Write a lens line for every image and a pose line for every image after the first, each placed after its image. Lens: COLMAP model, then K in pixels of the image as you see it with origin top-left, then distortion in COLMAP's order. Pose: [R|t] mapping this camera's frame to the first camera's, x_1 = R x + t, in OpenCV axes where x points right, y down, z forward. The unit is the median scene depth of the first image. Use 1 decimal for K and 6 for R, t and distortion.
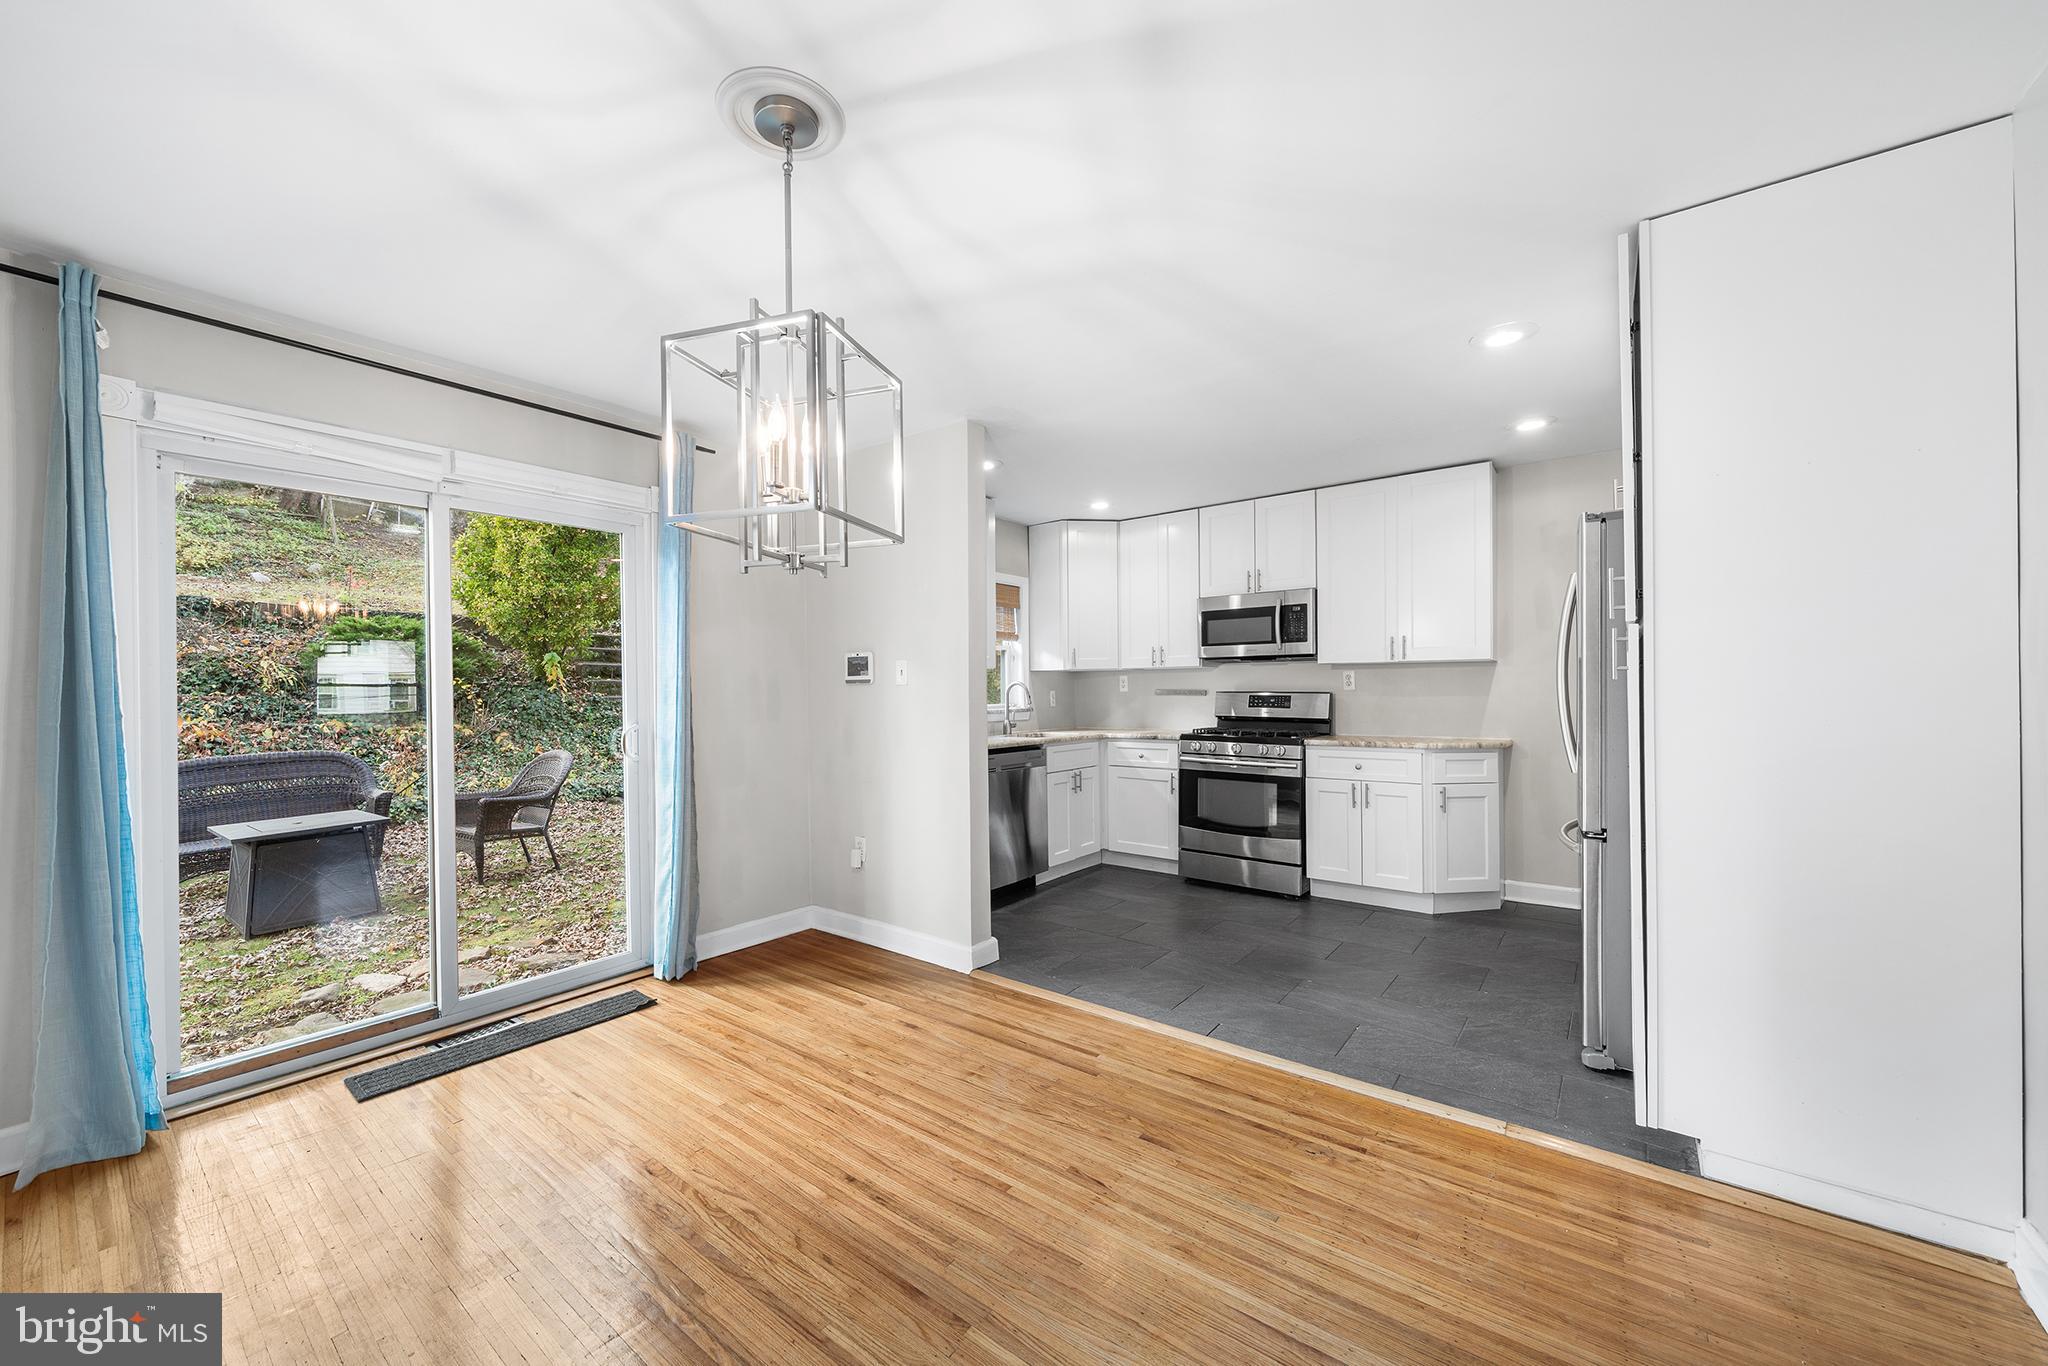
lens RADIAL K [[762.9, 0, 1022.9], [0, 762.9, 689.8], [0, 0, 1]] dist [-0.003414, -0.000170]
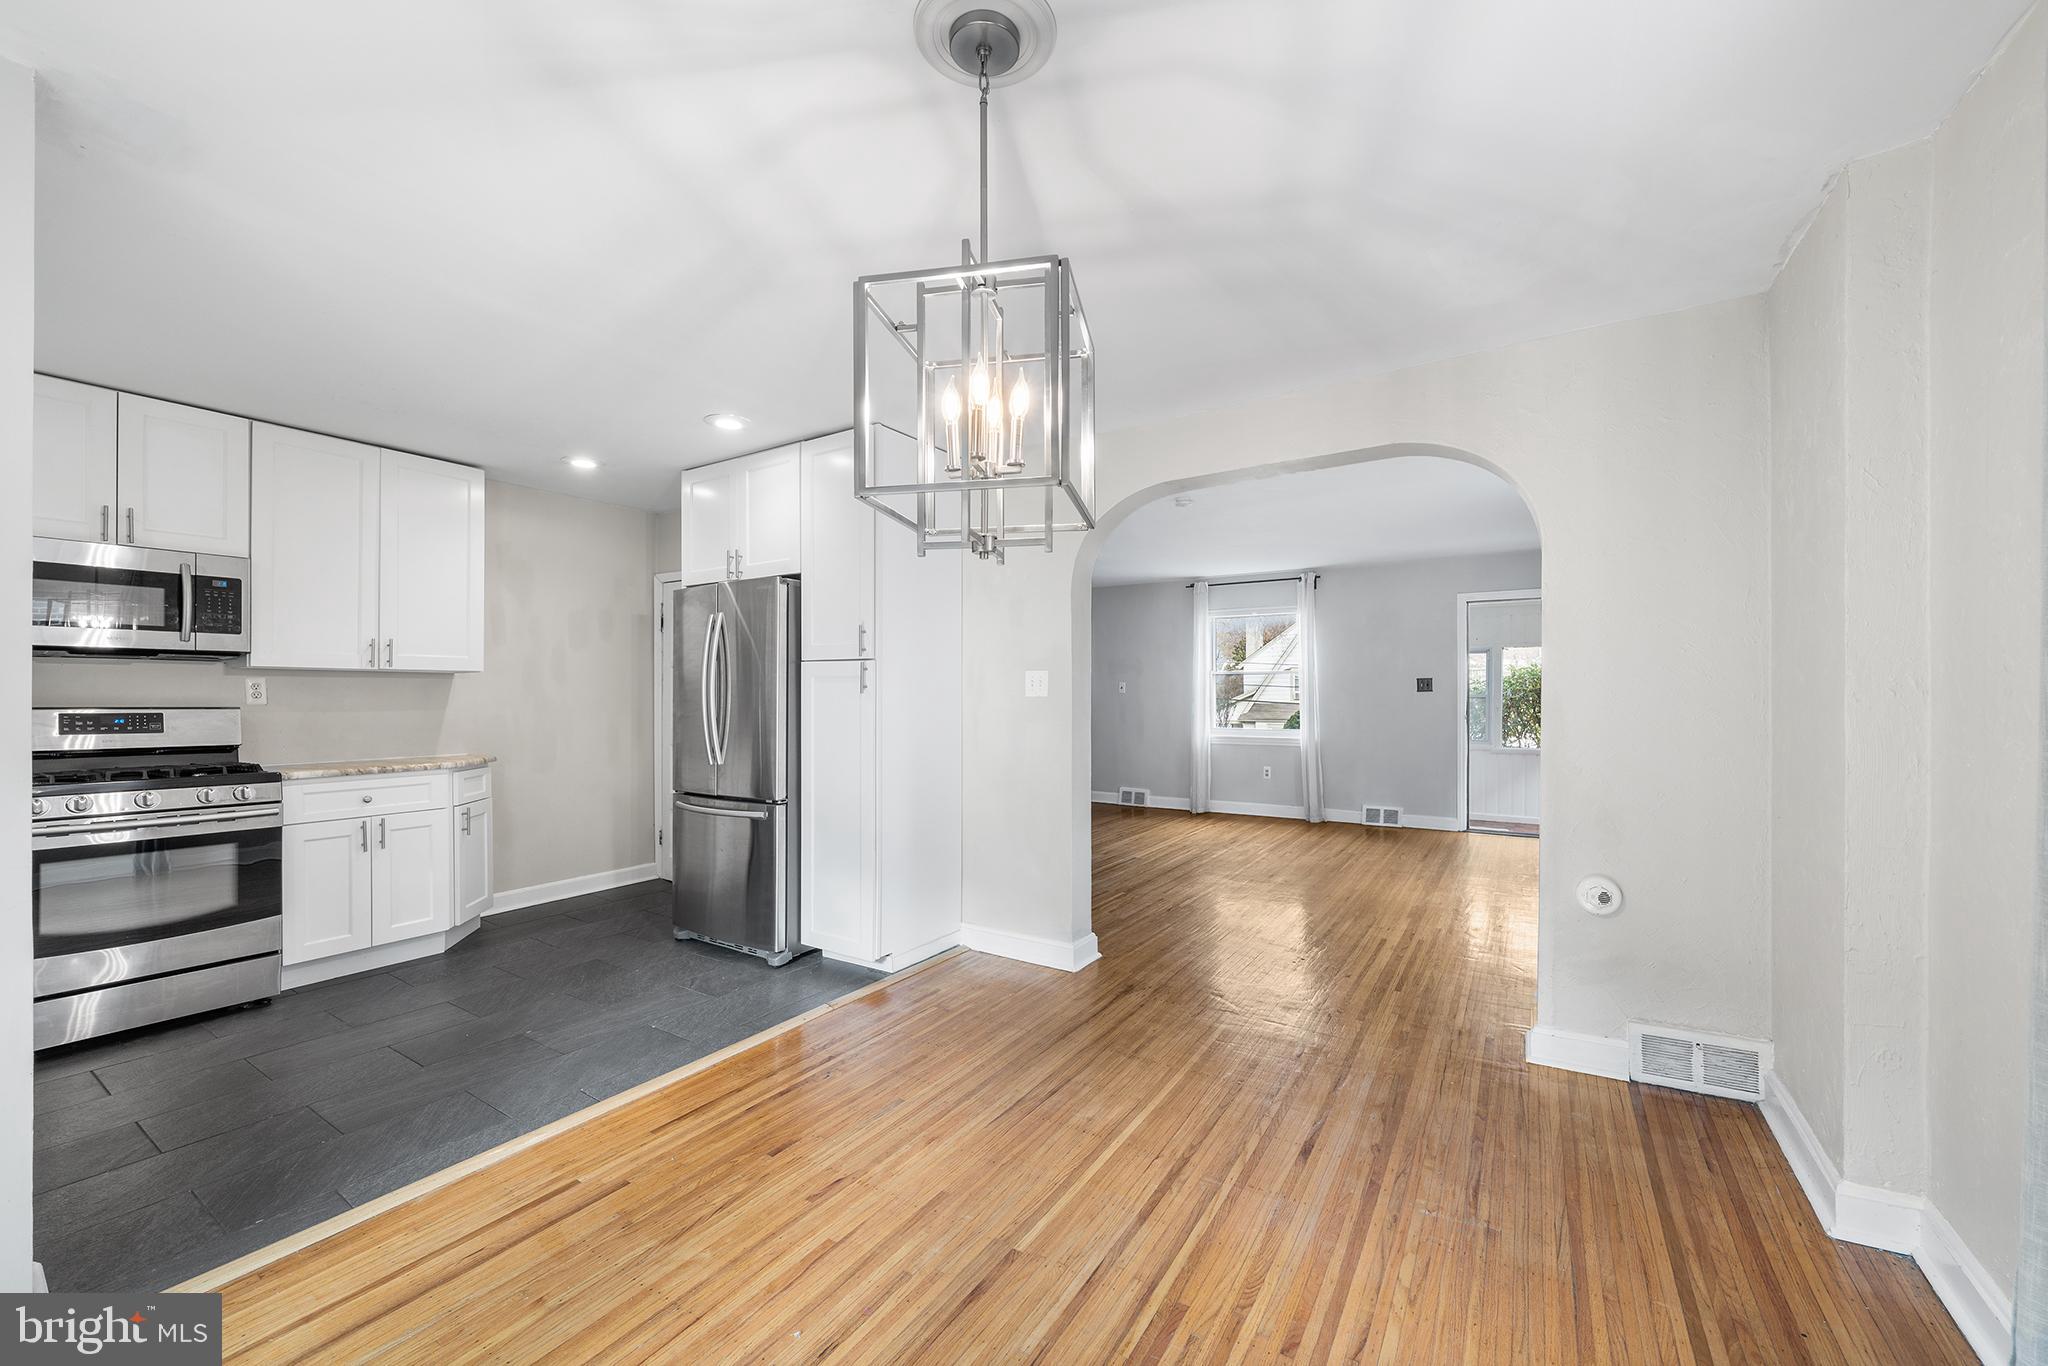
lens RADIAL K [[798.0, 0, 1028.9], [0, 798.0, 695.0], [0, 0, 1]] dist [-0.002058, -0.000745]
pose [[-0.091170, 0.011865, 0.995765, -0.413385], [0.006579, 0.999914, -0.011312, 0.005176], [-0.995814, 0.005520, -0.091240, 0.350544]]
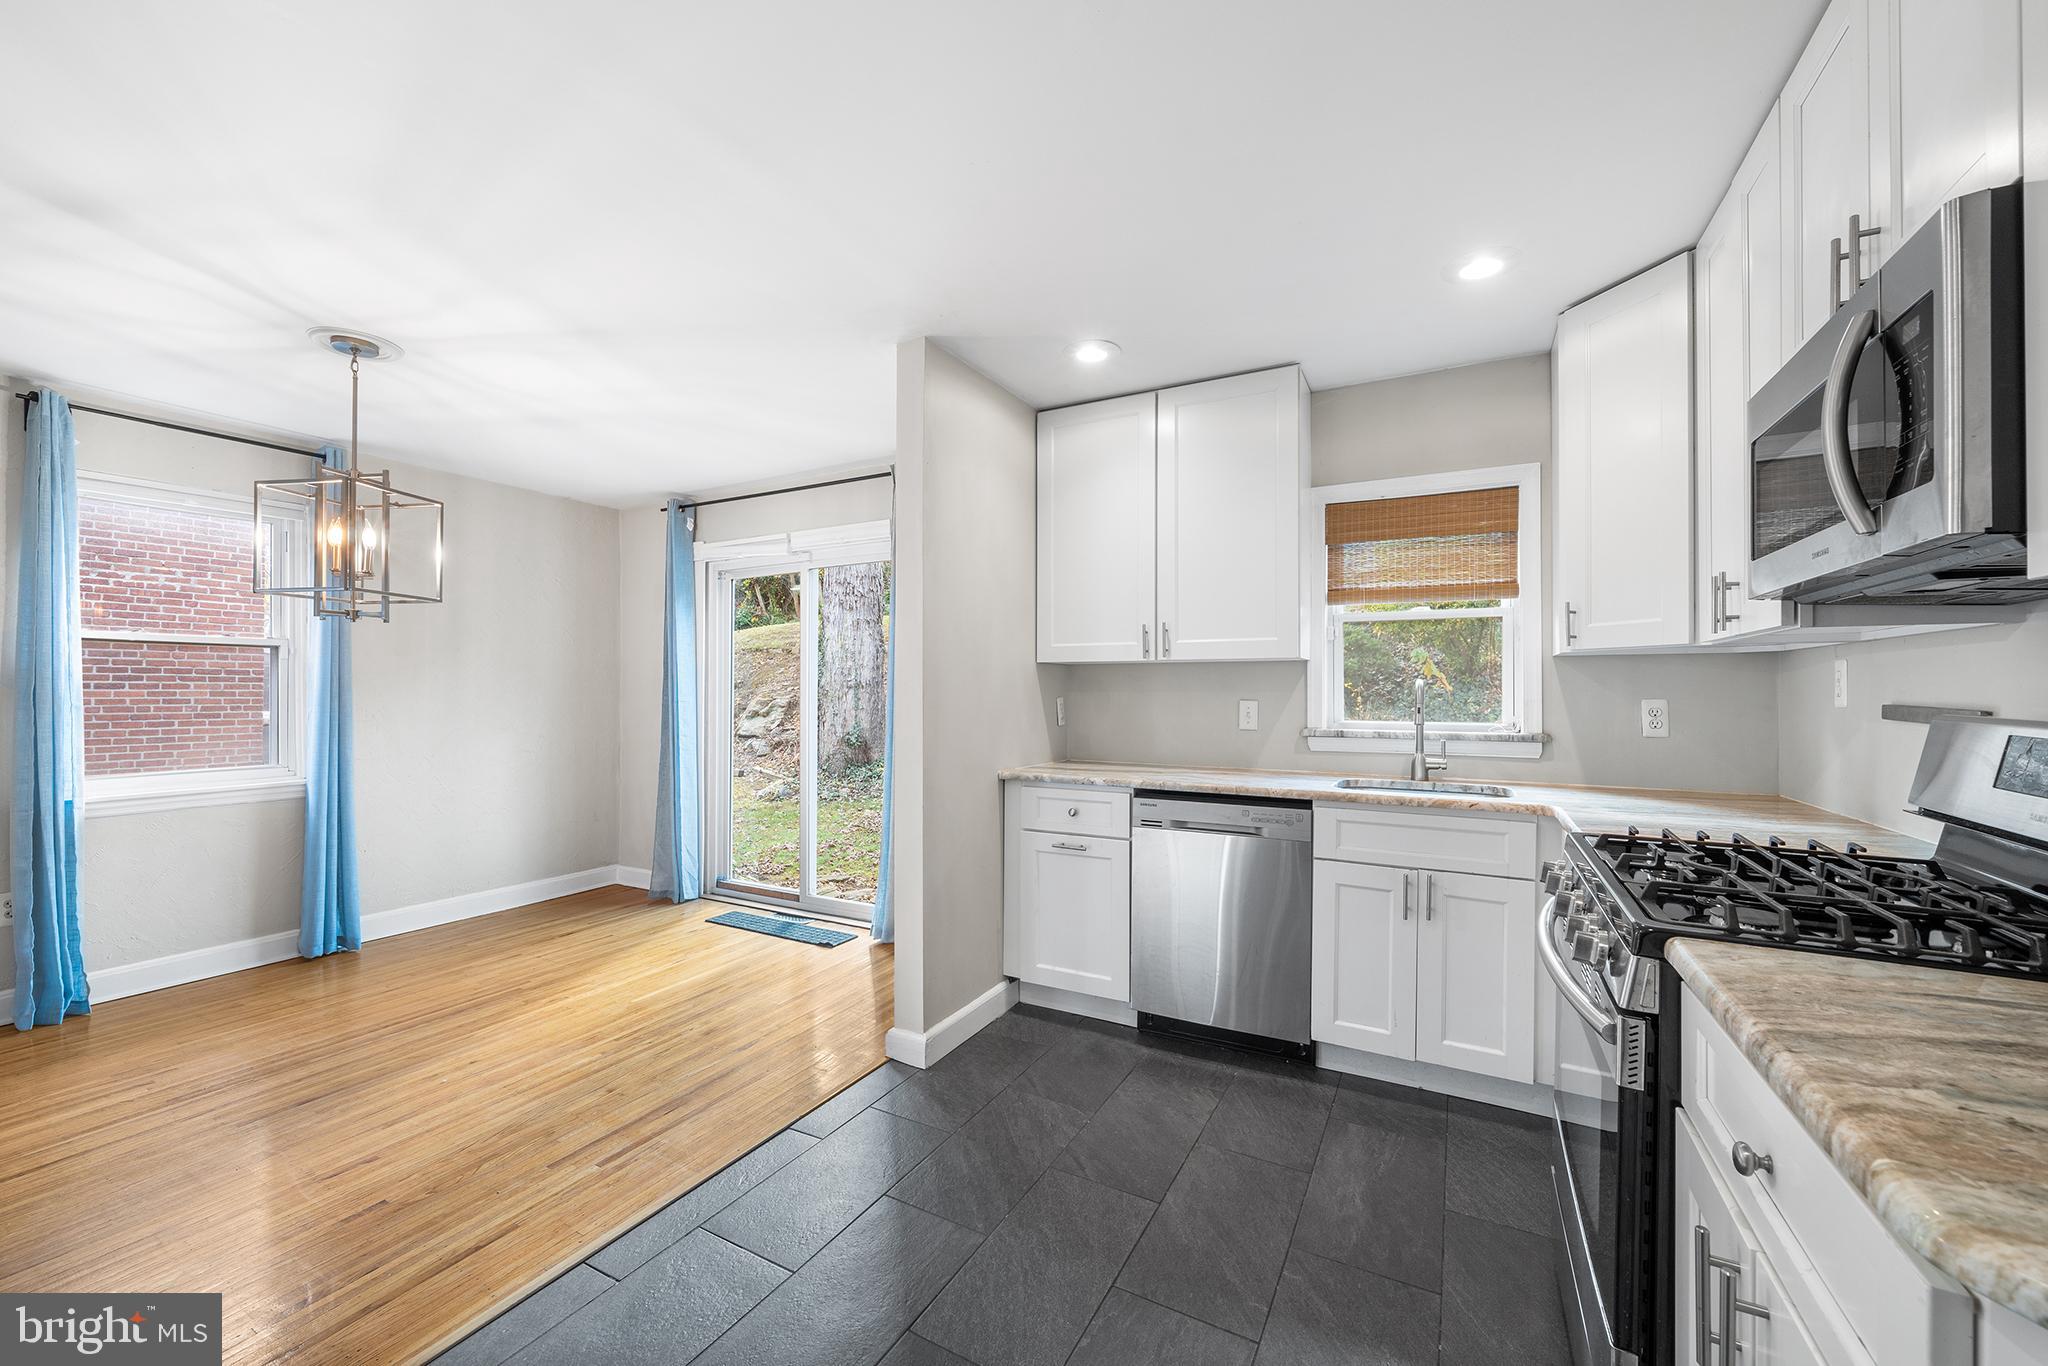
lens RADIAL K [[798.0, 0, 1025.1], [0, 798.0, 684.5], [0, 0, 1]] dist [-0.002058, -0.000745]
pose [[0.153367, 0.003121, -0.988164, 0.544400], [-0.004185, 0.999988, 0.002509, -0.008932], [0.988160, 0.003751, 0.153378, 0.732631]]
